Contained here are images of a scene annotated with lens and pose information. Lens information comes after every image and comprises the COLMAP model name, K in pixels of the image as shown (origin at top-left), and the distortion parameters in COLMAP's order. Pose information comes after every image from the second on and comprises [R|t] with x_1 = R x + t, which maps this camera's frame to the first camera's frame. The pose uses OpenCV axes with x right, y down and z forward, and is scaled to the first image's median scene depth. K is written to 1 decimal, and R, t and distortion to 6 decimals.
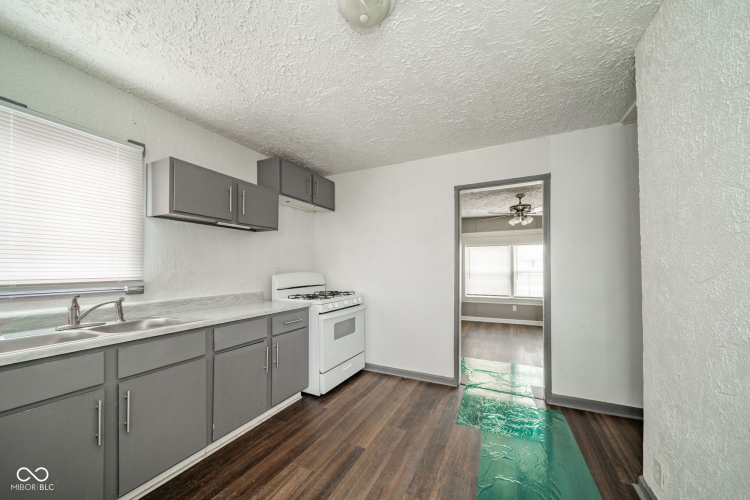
lens RADIAL K [[269.7, 0, 377.4], [0, 269.7, 269.8], [0, 0, 1]] dist [0.000068, -0.000041]
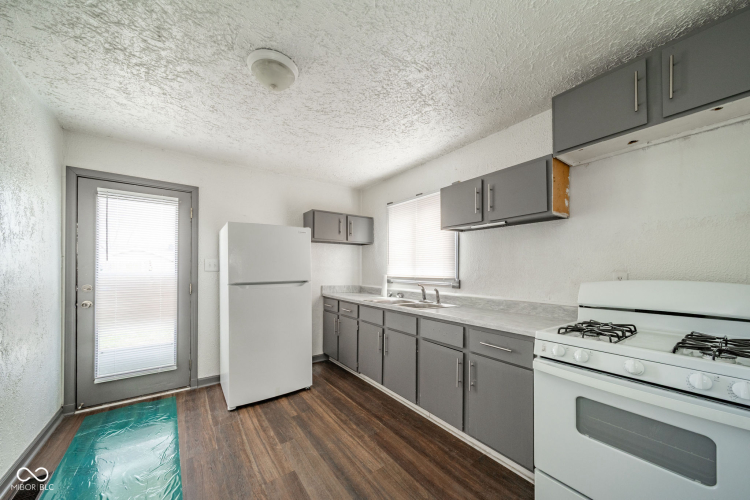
lens RADIAL K [[269.7, 0, 377.4], [0, 269.7, 269.8], [0, 0, 1]] dist [0.000068, -0.000041]
pose [[-0.474086, 0.001812, -0.880477, 0.586027], [-0.002489, 0.999991, 0.003398, -0.012759], [0.880475, 0.003803, -0.474077, 1.371026]]
